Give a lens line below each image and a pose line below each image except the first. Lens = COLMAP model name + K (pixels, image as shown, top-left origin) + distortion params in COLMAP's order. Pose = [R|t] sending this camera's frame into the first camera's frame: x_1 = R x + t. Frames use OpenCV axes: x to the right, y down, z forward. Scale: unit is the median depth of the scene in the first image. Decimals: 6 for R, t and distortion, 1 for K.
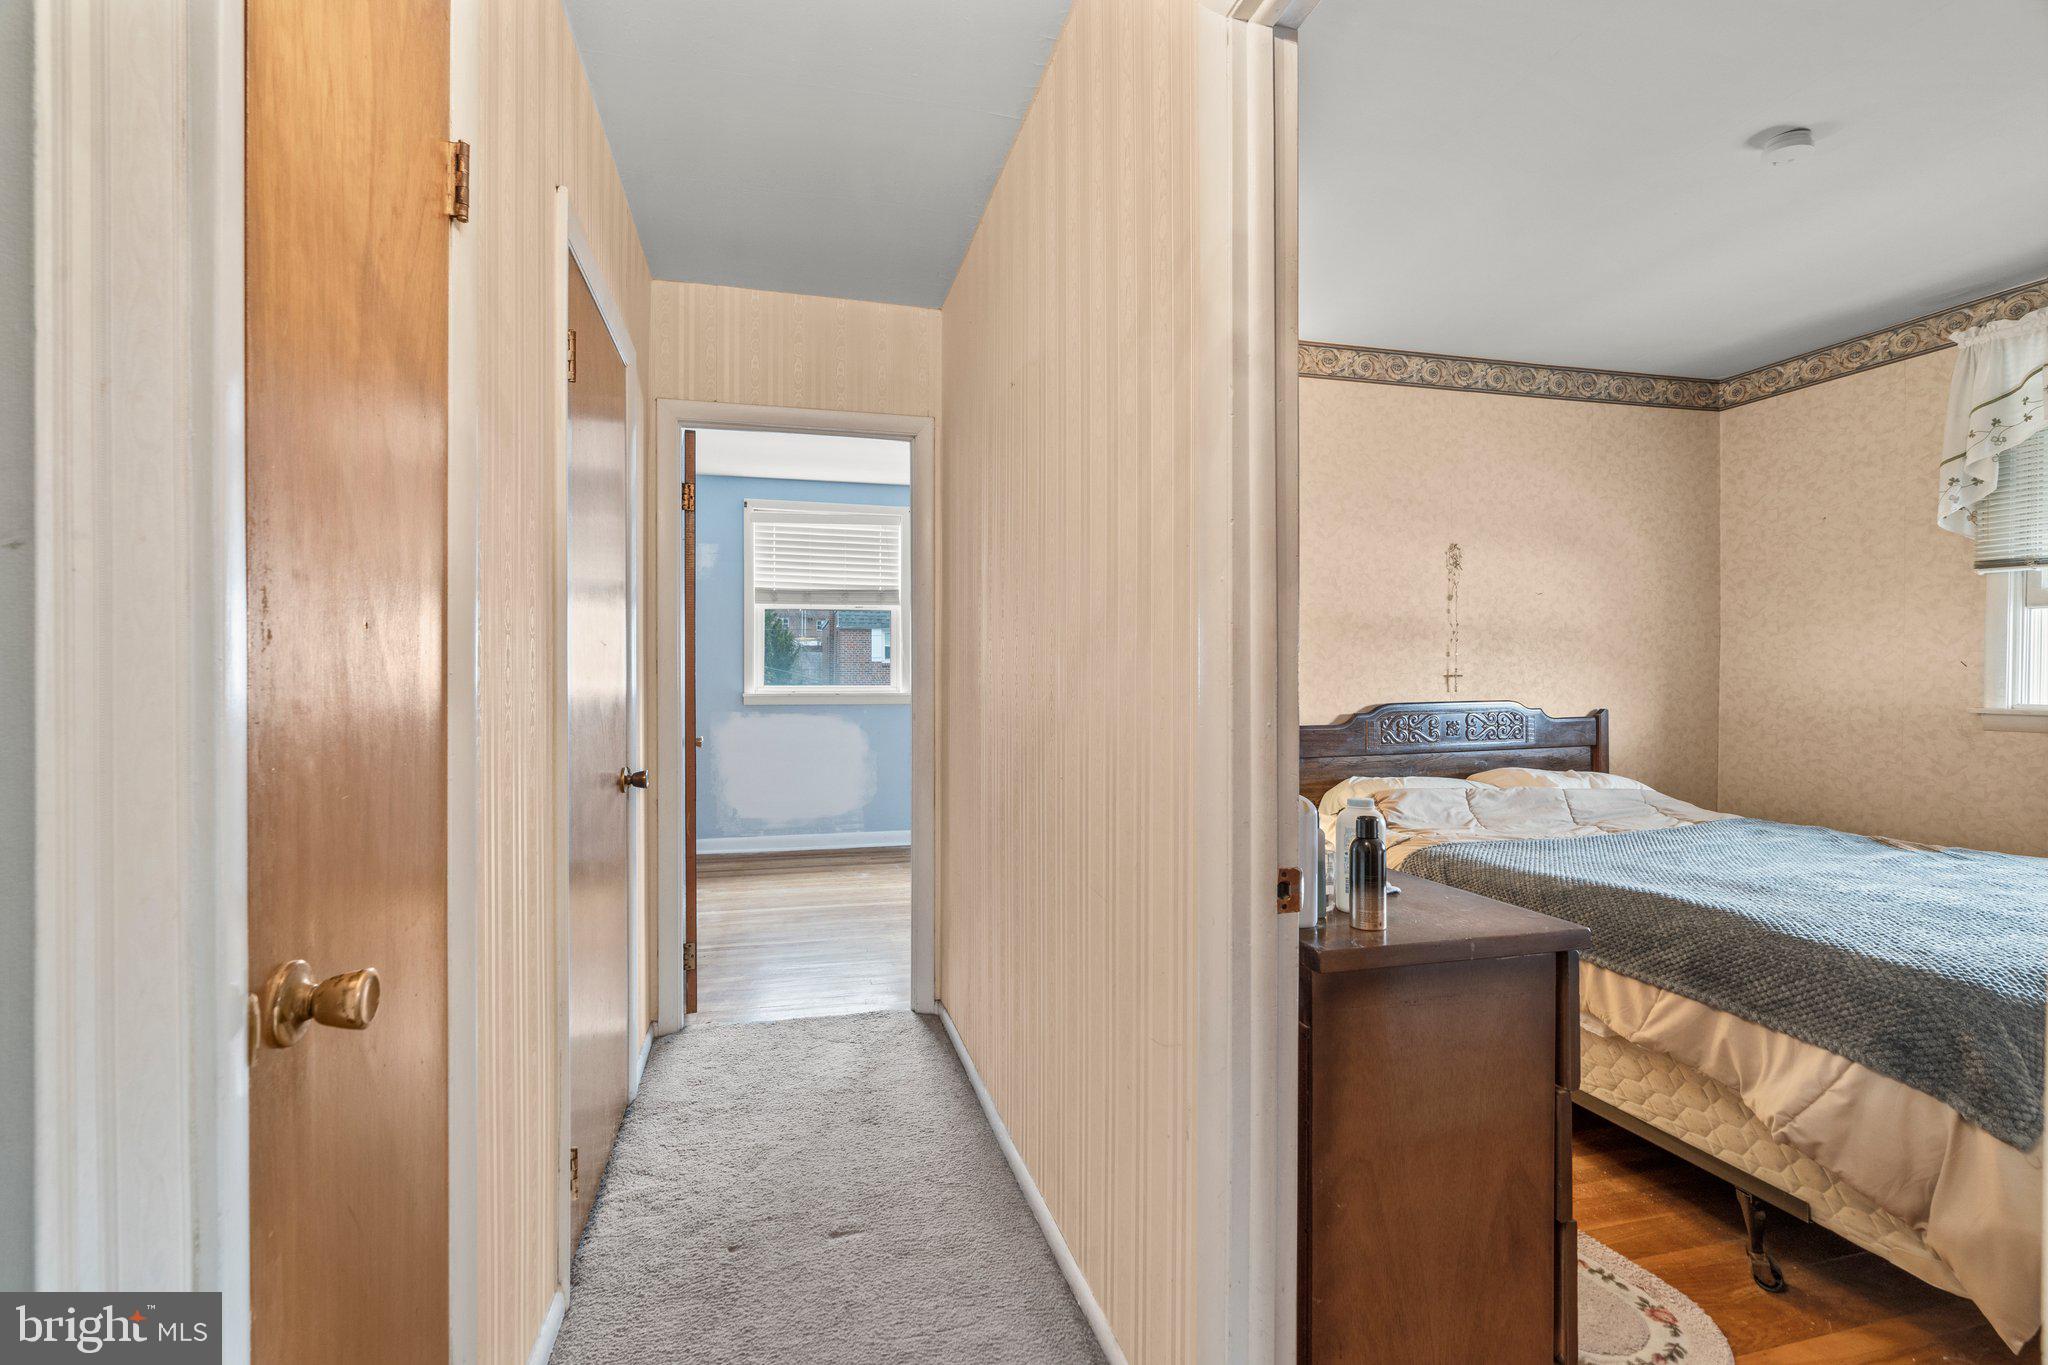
lens RADIAL K [[961.9, 0, 992.0], [0, 961.9, 682.0], [0, 0, 1]] dist [-0.006096, 0.002949]
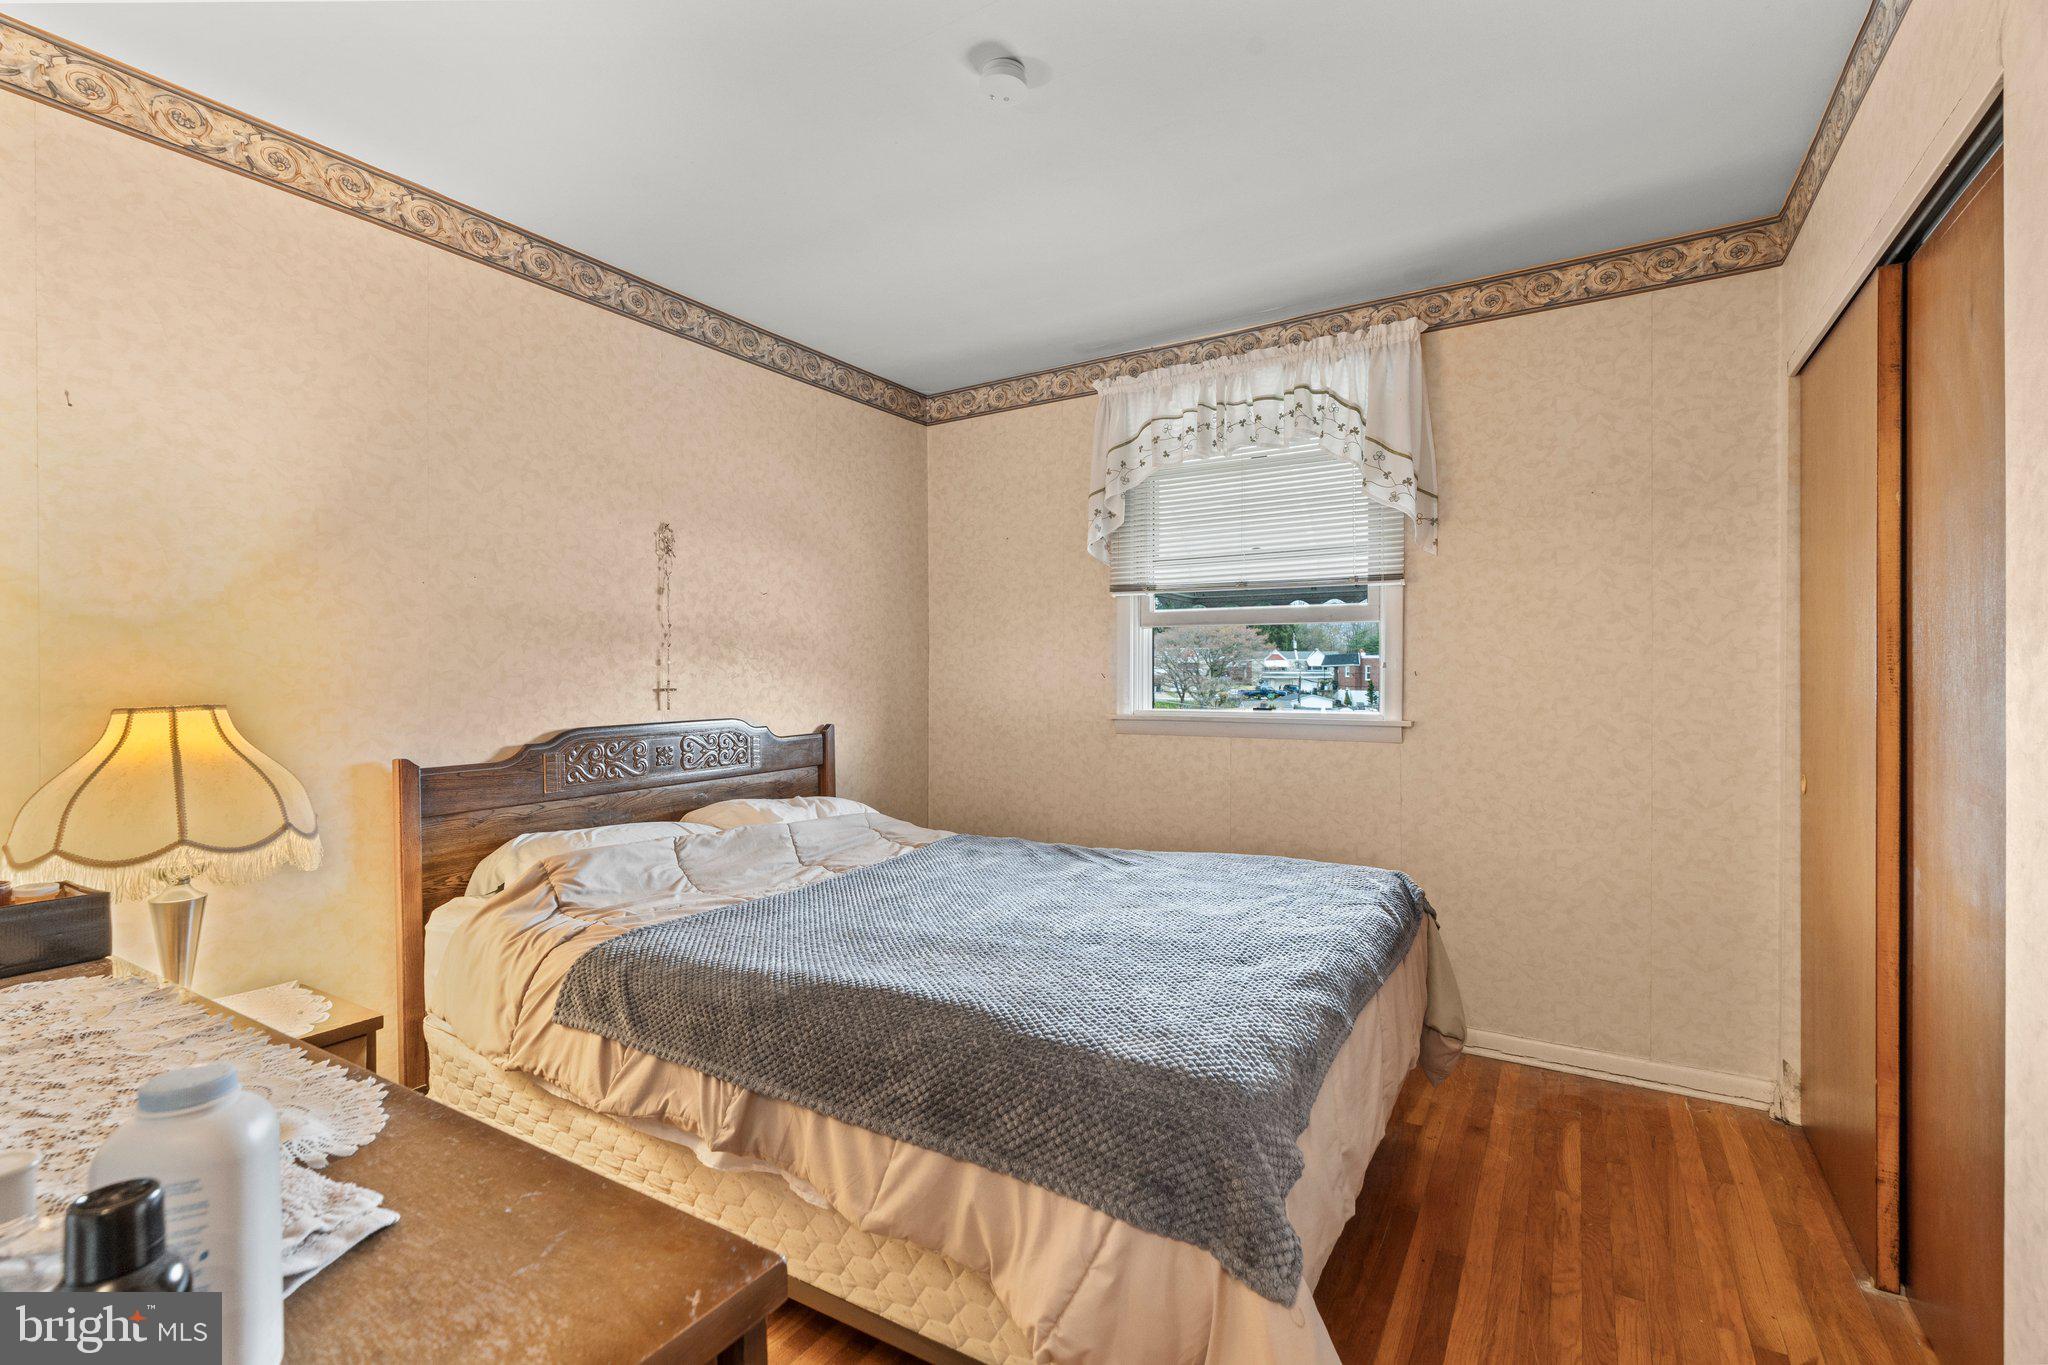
lens RADIAL K [[961.9, 0, 1017.4], [0, 961.9, 678.9], [0, 0, 1]] dist [-0.006096, 0.002949]
pose [[0.728099, -0.001277, 0.685471, 0.158757], [0.010037, 0.999911, -0.008799, -0.005914], [-0.685399, 0.013287, 0.728046, 0.239425]]
